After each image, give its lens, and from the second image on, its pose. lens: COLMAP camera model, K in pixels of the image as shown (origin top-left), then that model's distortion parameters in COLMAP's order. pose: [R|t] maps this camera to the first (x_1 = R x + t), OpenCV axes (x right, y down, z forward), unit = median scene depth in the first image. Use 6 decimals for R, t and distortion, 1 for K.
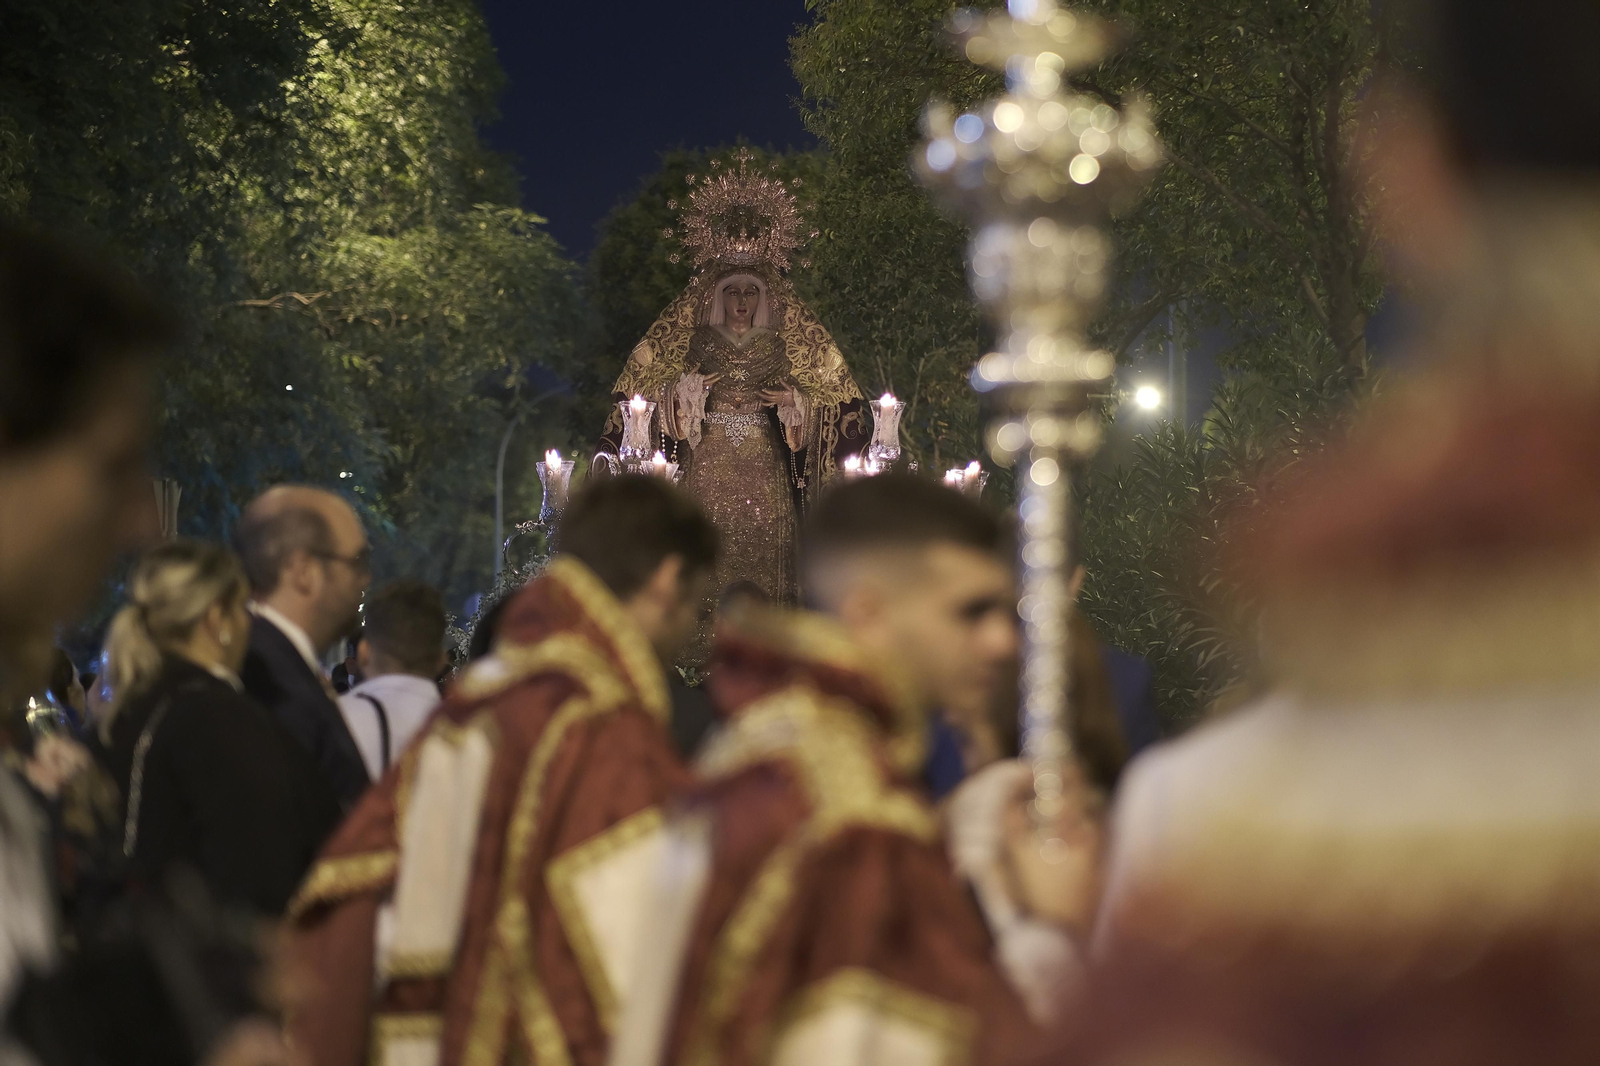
lens RADIAL K [[4010.2, 0, 824.8], [0, 4010.2, 482.6], [0, 0, 1]] dist [0.233677, 1.390329]
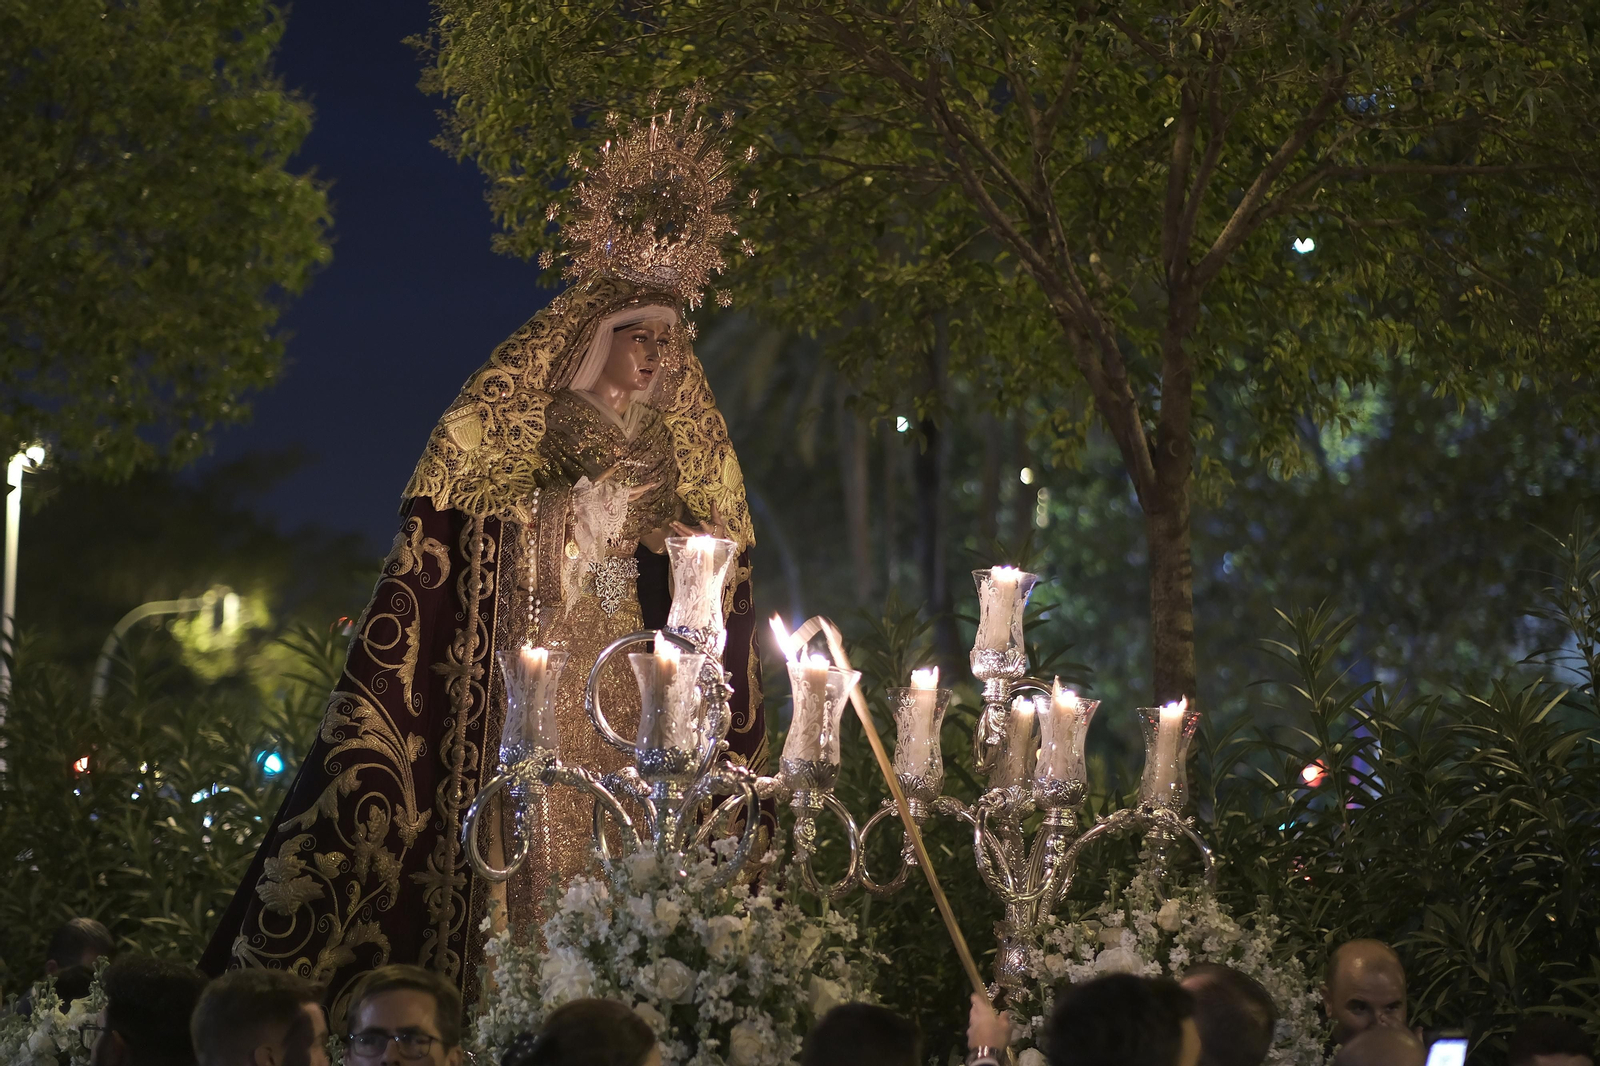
lens RADIAL K [[4010.2, 0, 824.8], [0, 4010.2, 482.6], [0, 0, 1]] dist [0.233677, 1.390329]
pose [[0.743209, 0.093098, 0.662551, -0.362225], [-0.088879, 0.995233, -0.040146, -0.007919], [-0.663130, -0.029050, 0.747941, 0.572219]]
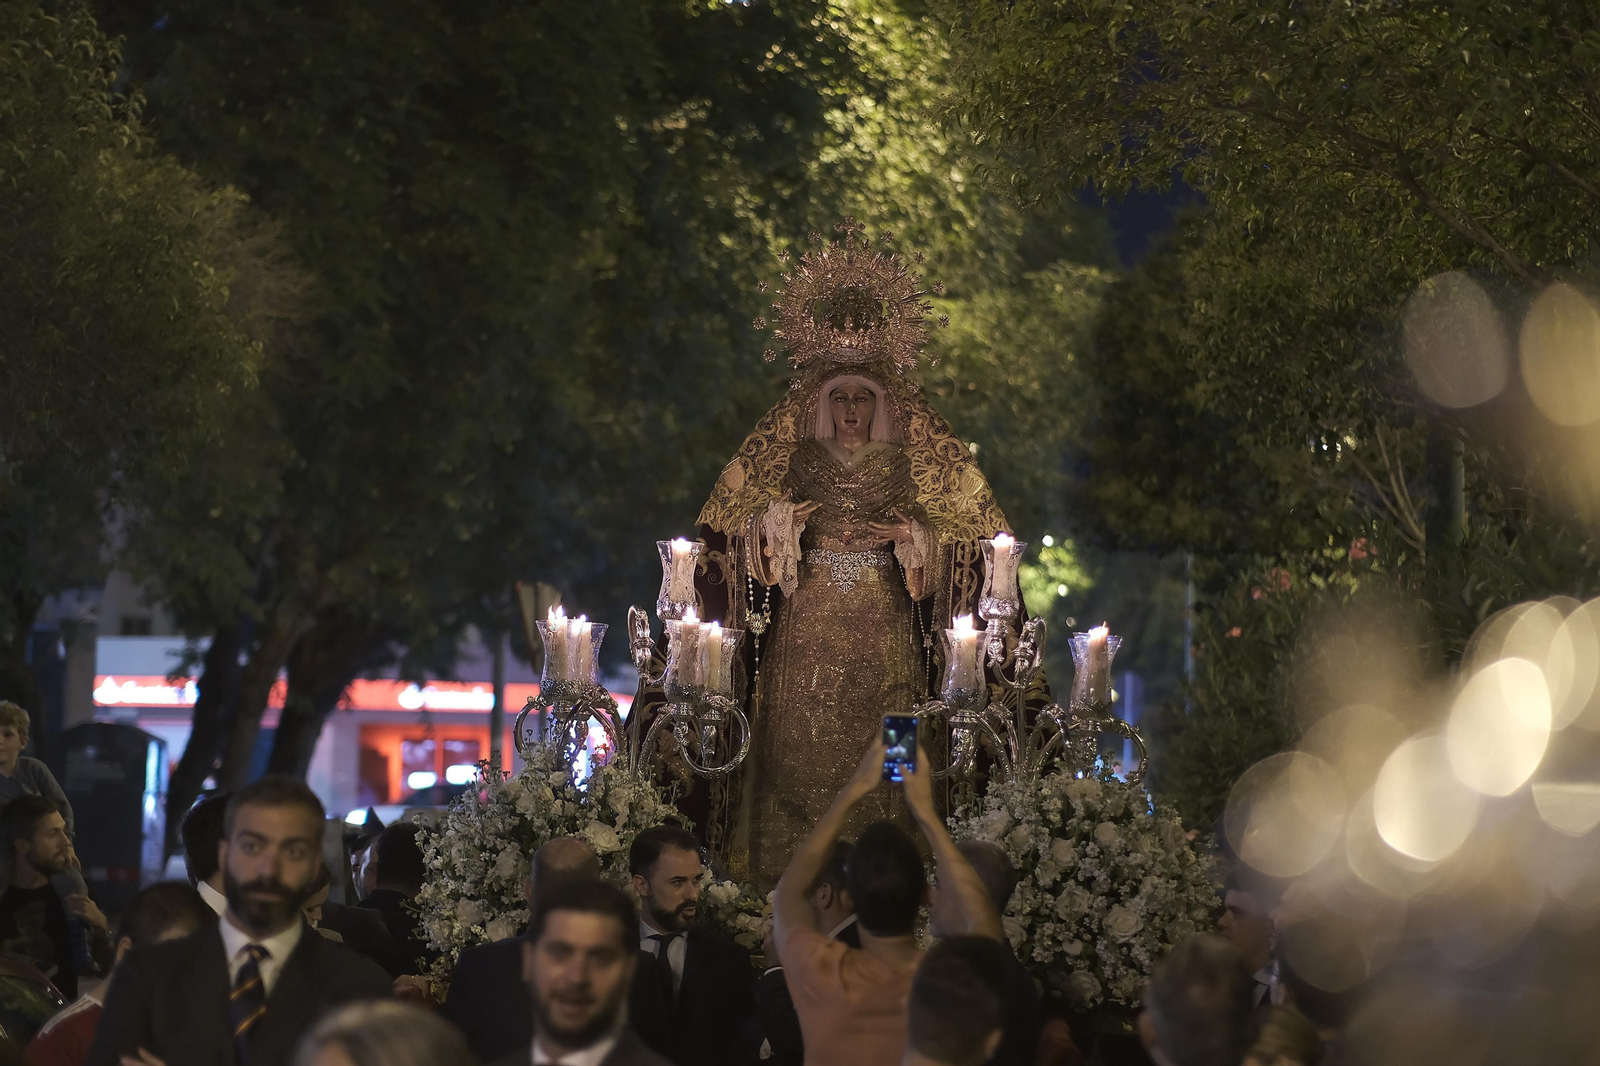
lens RADIAL K [[4010.2, 0, 824.8], [0, 4010.2, 482.6], [0, 0, 1]] dist [0.233677, 1.390329]
pose [[0.979215, -0.001276, -0.202820, 0.133345], [-0.001101, 0.999932, -0.011607, -0.021588], [0.202821, 0.011589, 0.979147, 0.228382]]
